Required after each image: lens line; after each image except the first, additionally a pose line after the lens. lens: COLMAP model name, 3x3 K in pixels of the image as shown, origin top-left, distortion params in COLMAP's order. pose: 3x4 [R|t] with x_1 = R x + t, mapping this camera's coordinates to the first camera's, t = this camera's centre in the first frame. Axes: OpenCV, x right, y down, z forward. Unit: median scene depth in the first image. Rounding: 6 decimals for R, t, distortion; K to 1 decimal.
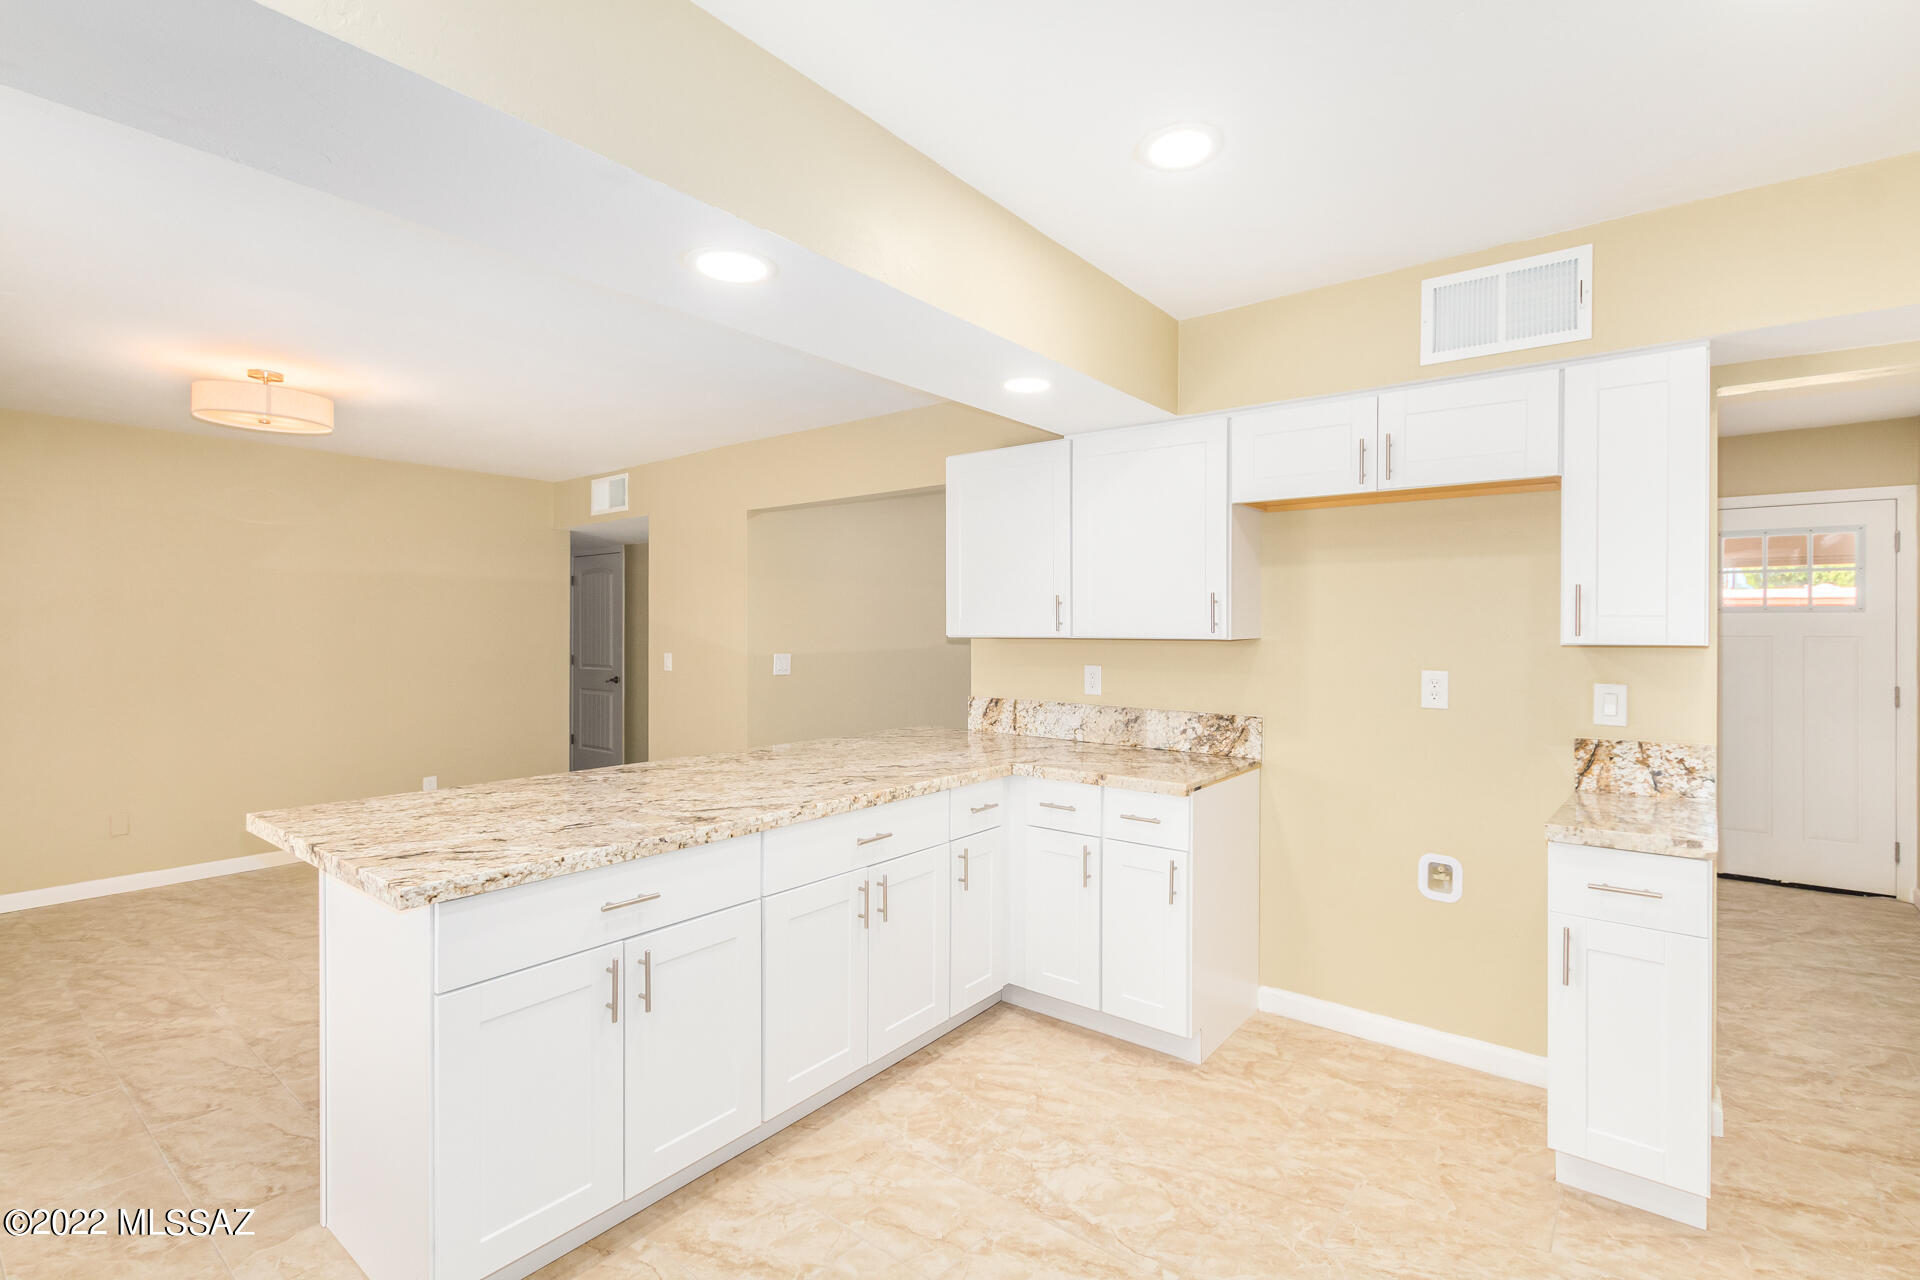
lens RADIAL K [[876.2, 0, 955.8], [0, 876.2, 633.6], [0, 0, 1]] dist [-0.002086, -0.001086]
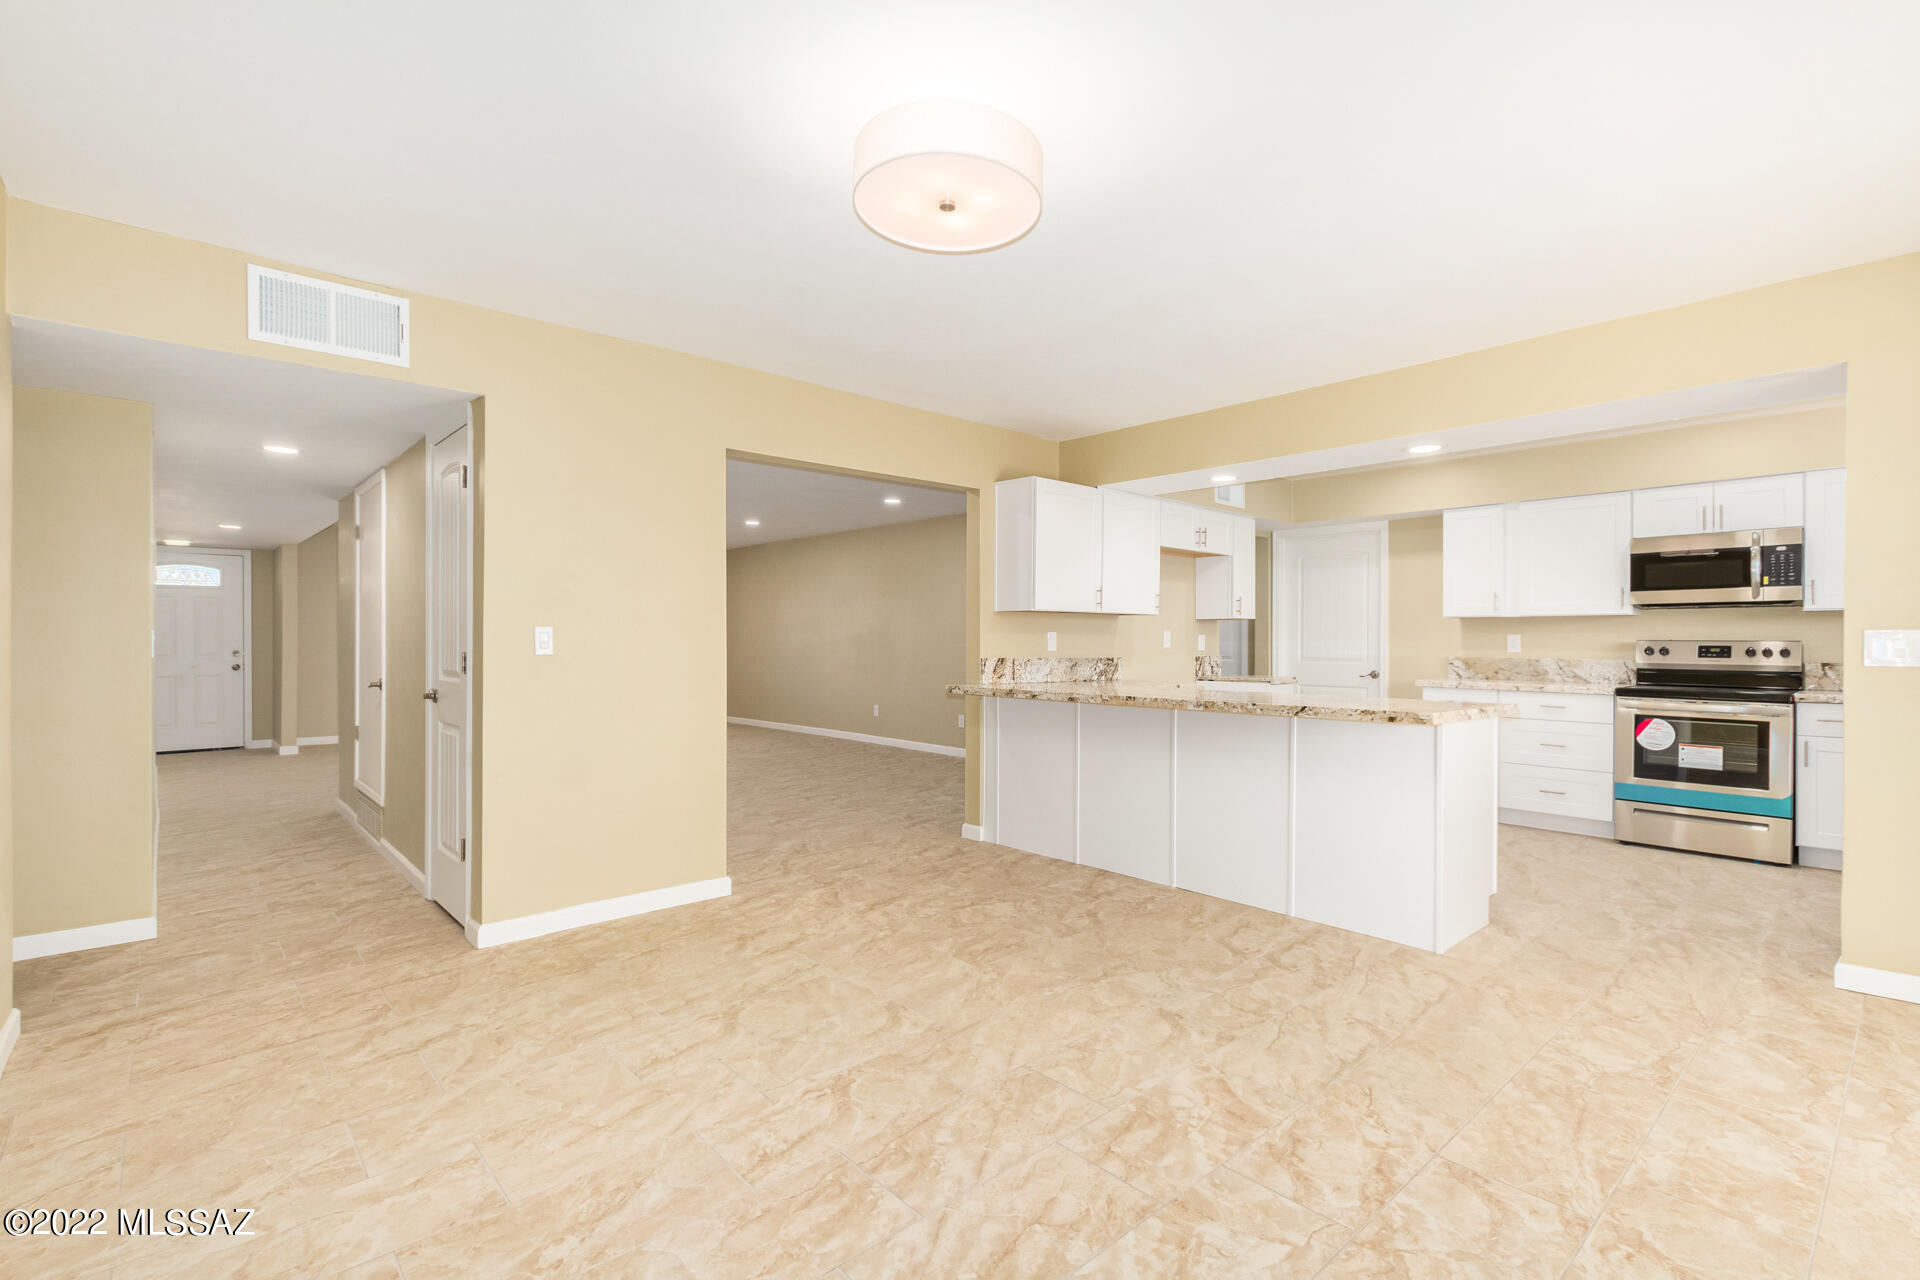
lens RADIAL K [[880.1, 0, 966.5], [0, 880.1, 641.9], [0, 0, 1]] dist [0.004286, -0.000514]
pose [[0.163593, -0.003614, 0.986521, -1.636492], [0.001884, 0.999993, 0.003351, 0.056209], [-0.986526, 0.001311, 0.163598, 1.054044]]
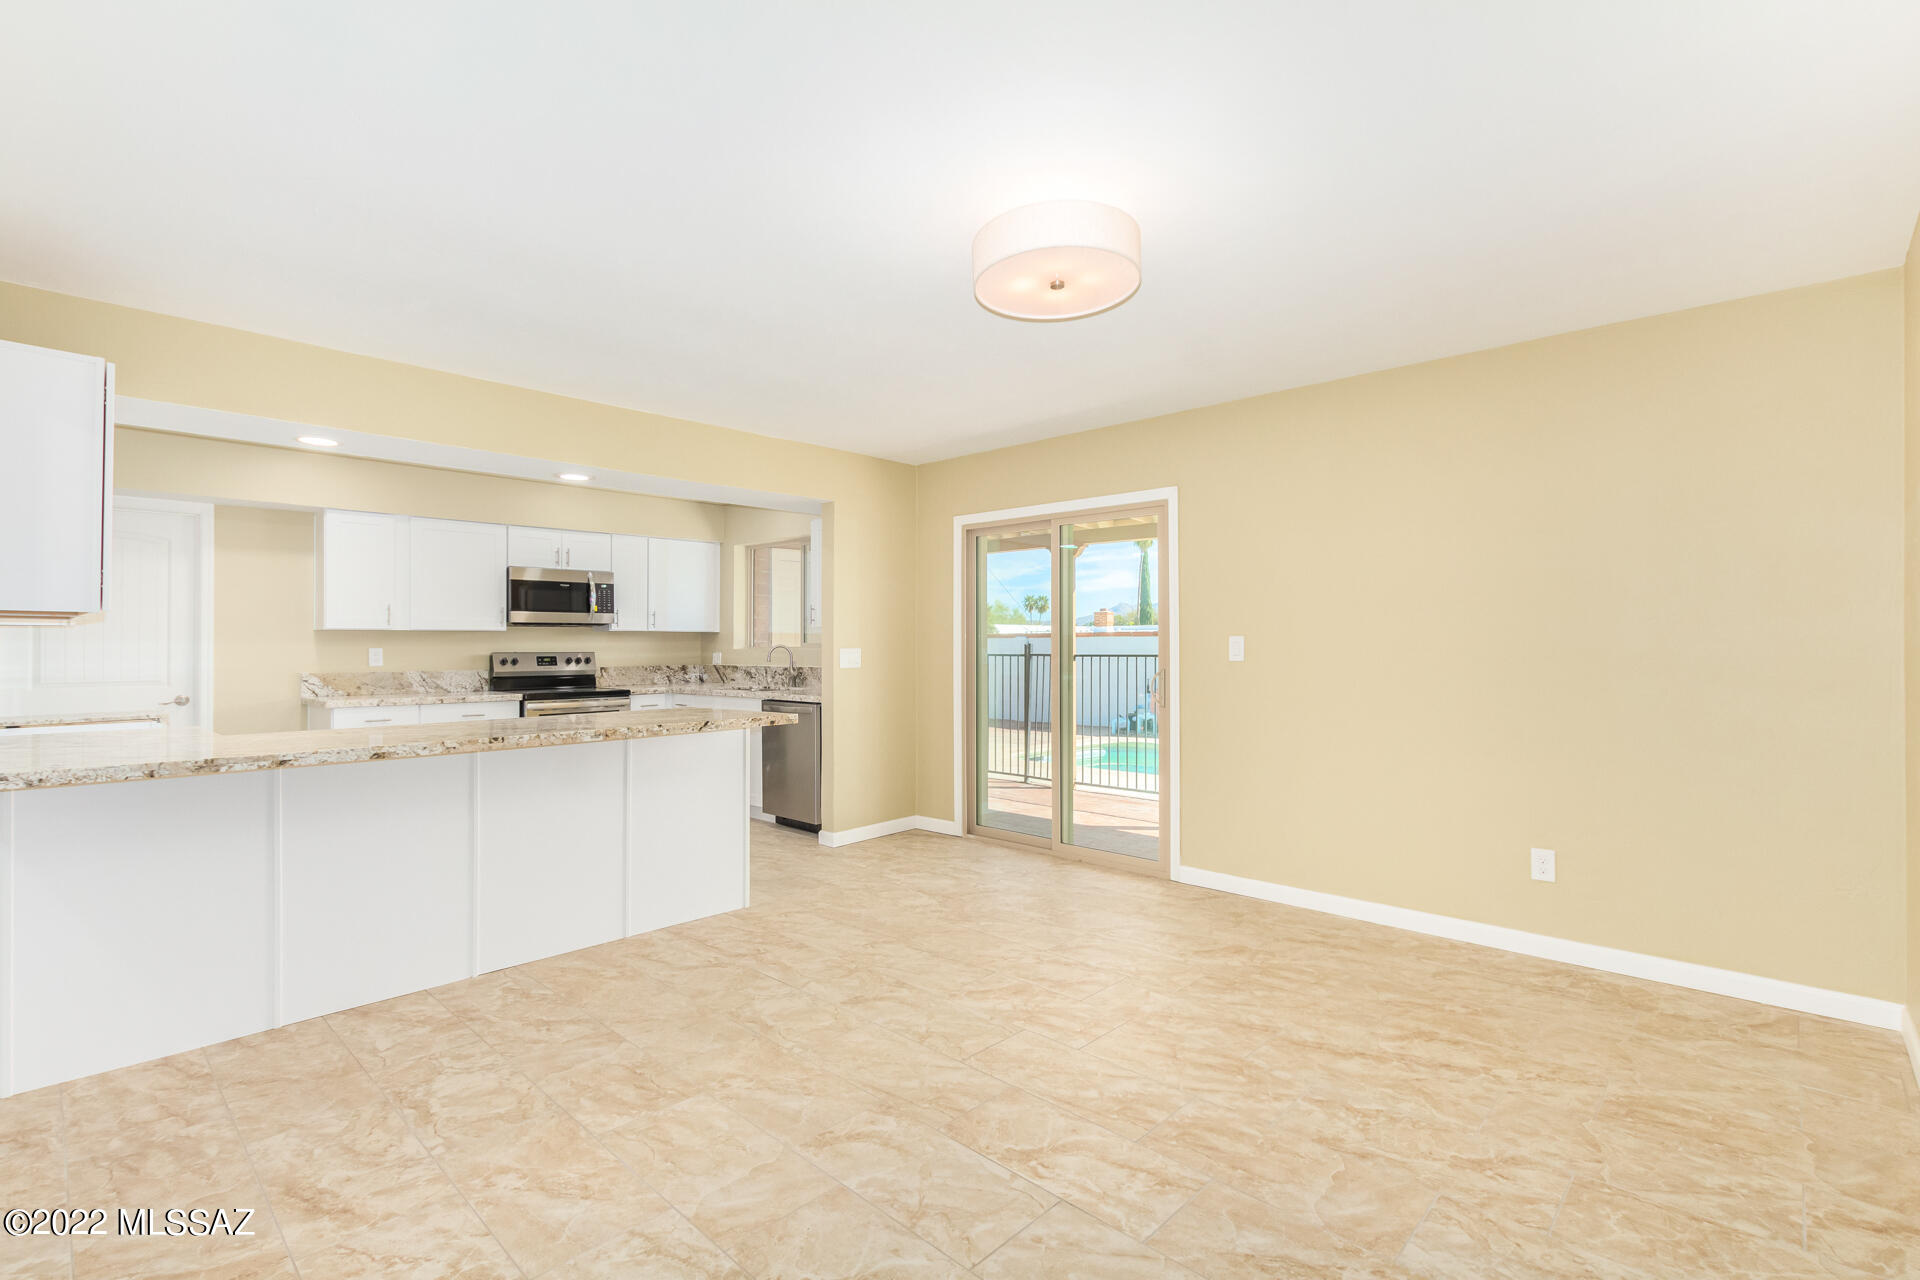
lens RADIAL K [[880.1, 0, 966.5], [0, 880.1, 641.9], [0, 0, 1]] dist [0.004286, -0.000514]
pose [[-0.996716, 0.000004, 0.080973, -0.921269], [0.000207, 0.999997, 0.002493, 0.031125], [-0.080973, 0.002501, -0.996713, 1.984339]]
